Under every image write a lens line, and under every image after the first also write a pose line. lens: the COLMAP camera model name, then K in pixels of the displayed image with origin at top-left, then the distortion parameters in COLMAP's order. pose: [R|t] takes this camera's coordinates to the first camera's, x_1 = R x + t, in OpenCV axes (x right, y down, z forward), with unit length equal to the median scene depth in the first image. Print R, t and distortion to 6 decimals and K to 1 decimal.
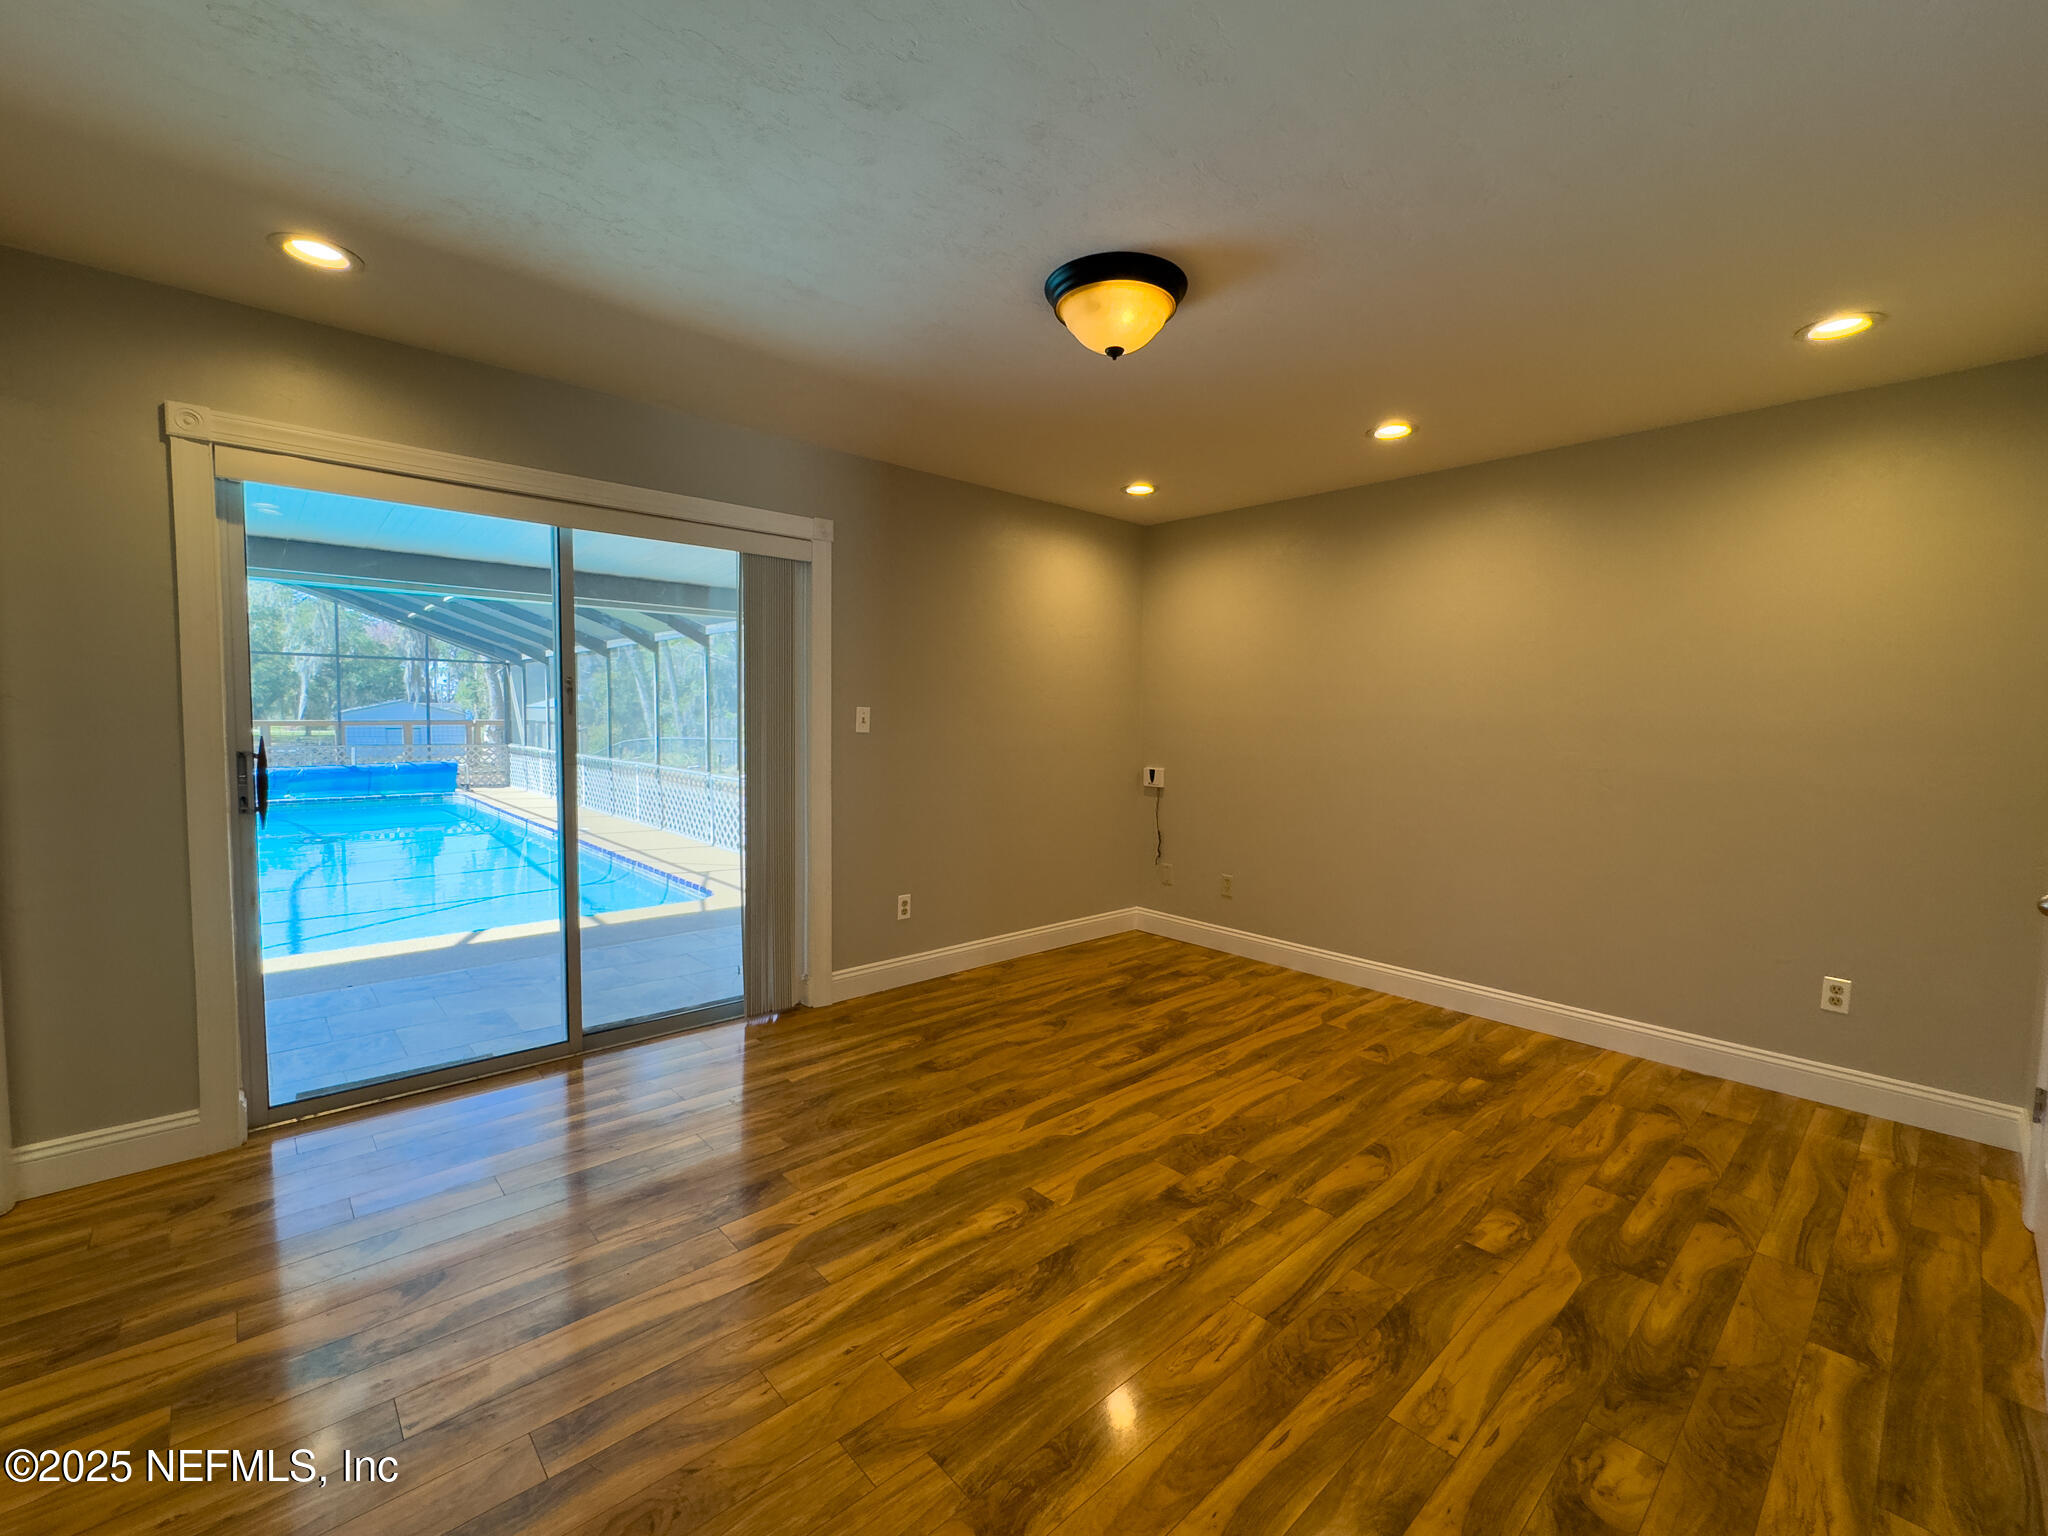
lens RADIAL K [[842.3, 0, 1020.8], [0, 842.3, 767.2], [0, 0, 1]] dist [-0.001717, 0.000357]
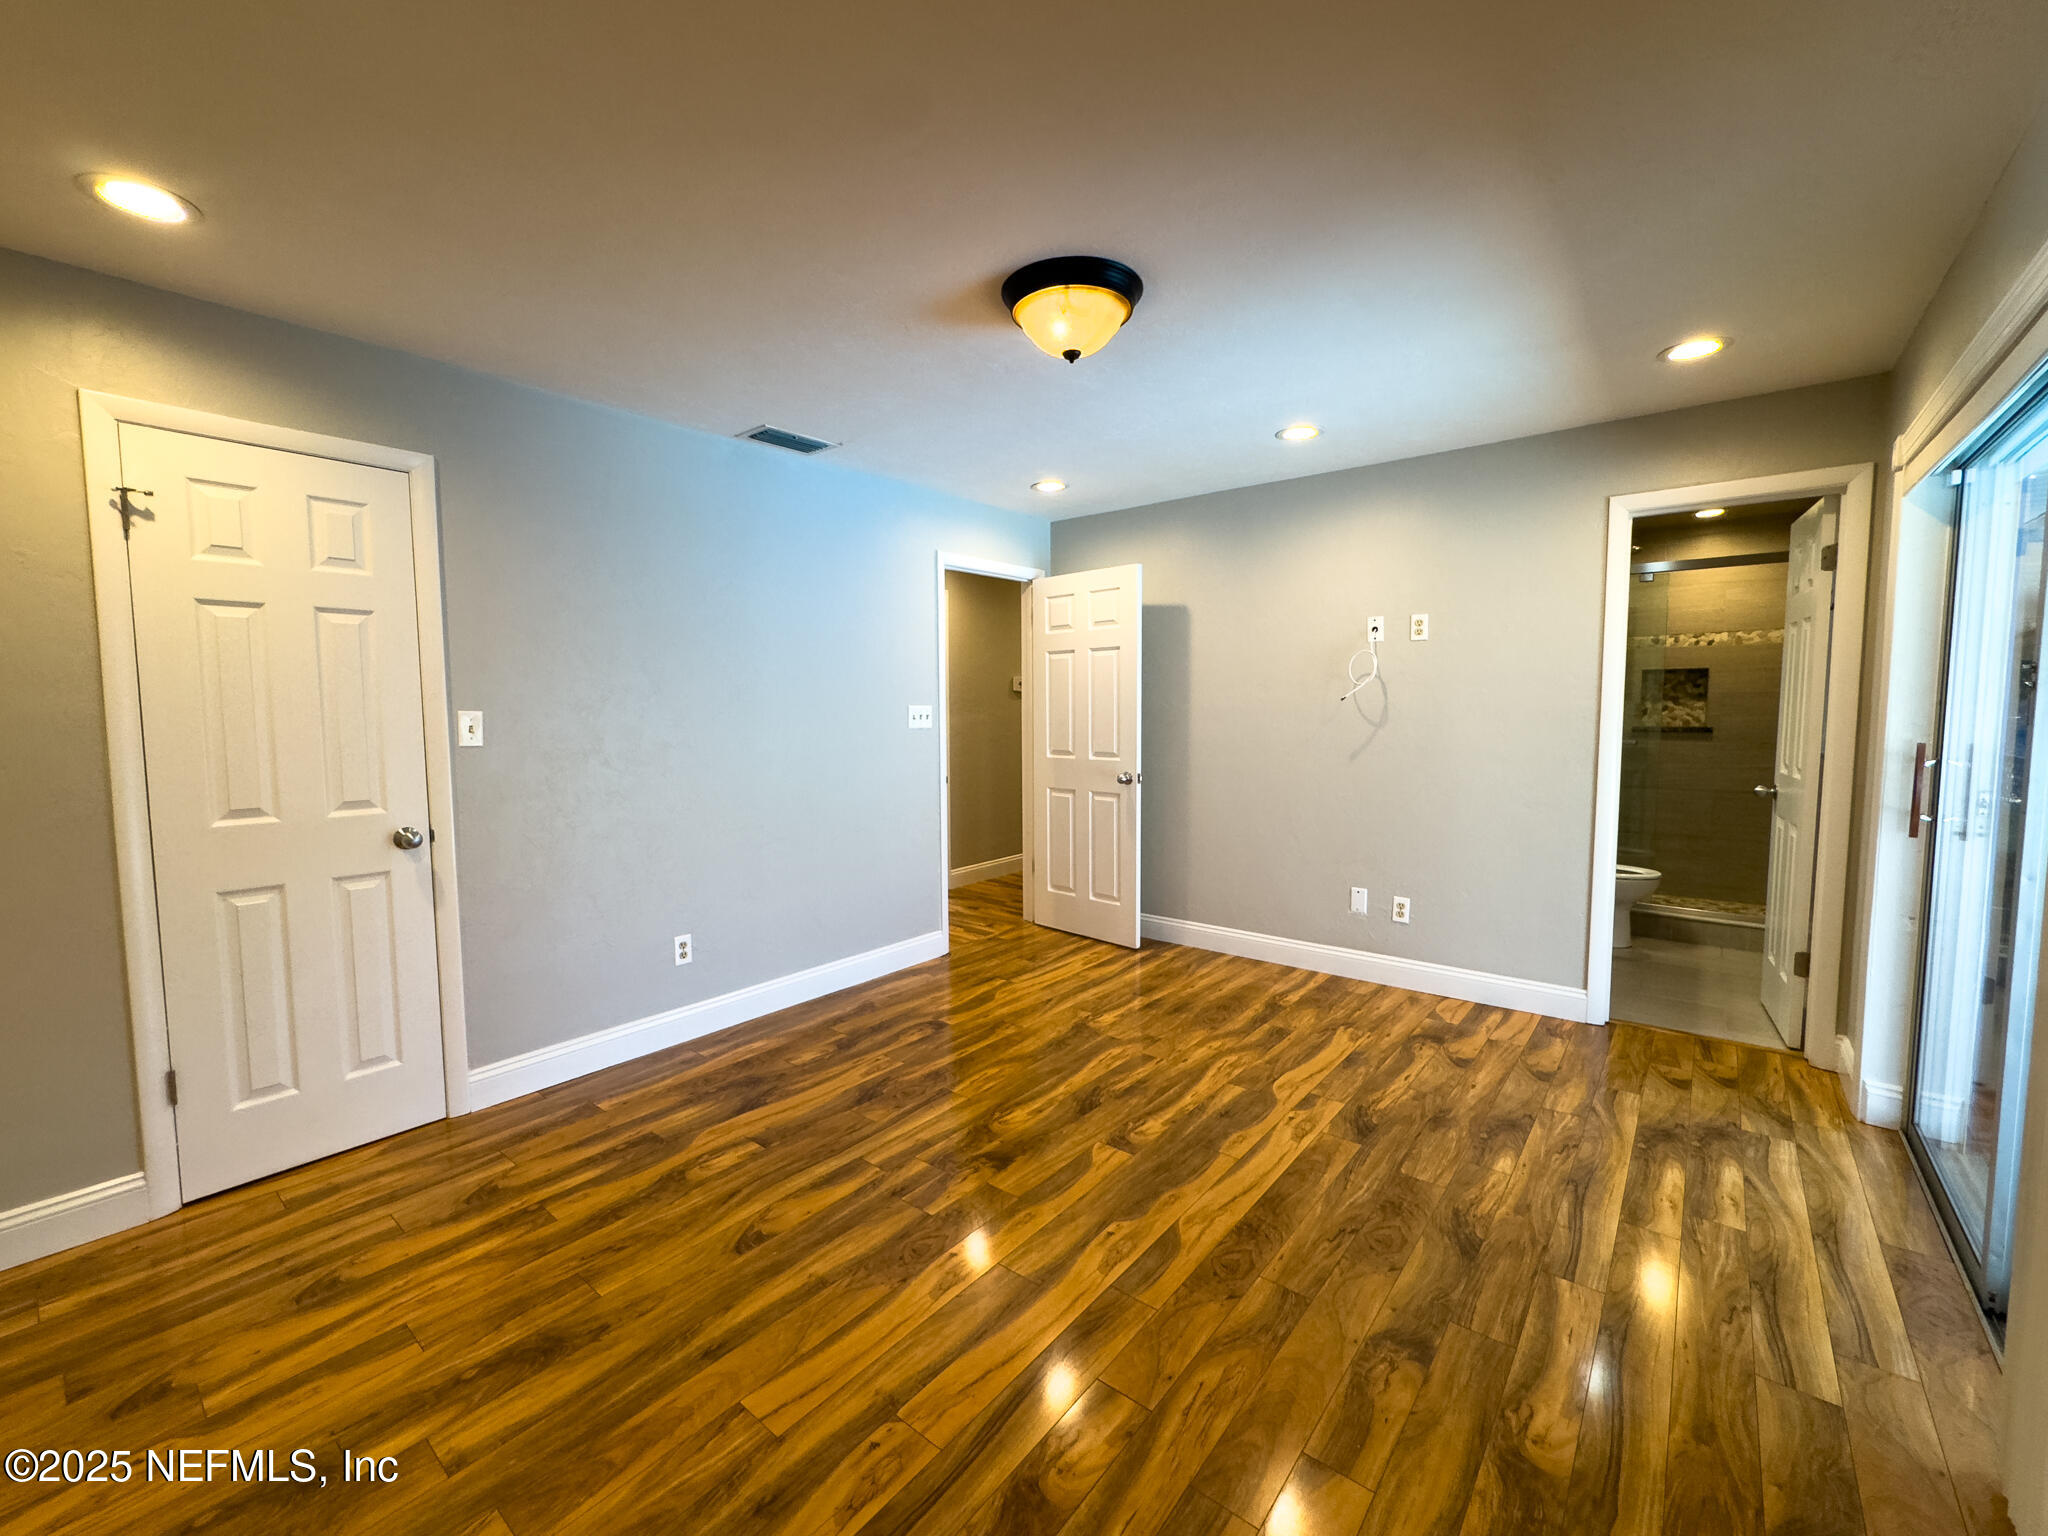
lens RADIAL K [[842.3, 0, 1024.7], [0, 842.3, 765.6], [0, 0, 1]] dist [-0.001717, 0.000357]
pose [[-0.988298, 0.003772, -0.152489, 0.318157], [-0.017139, 0.990617, 0.135589, -0.140034], [0.151569, 0.136616, -0.978960, 2.014276]]
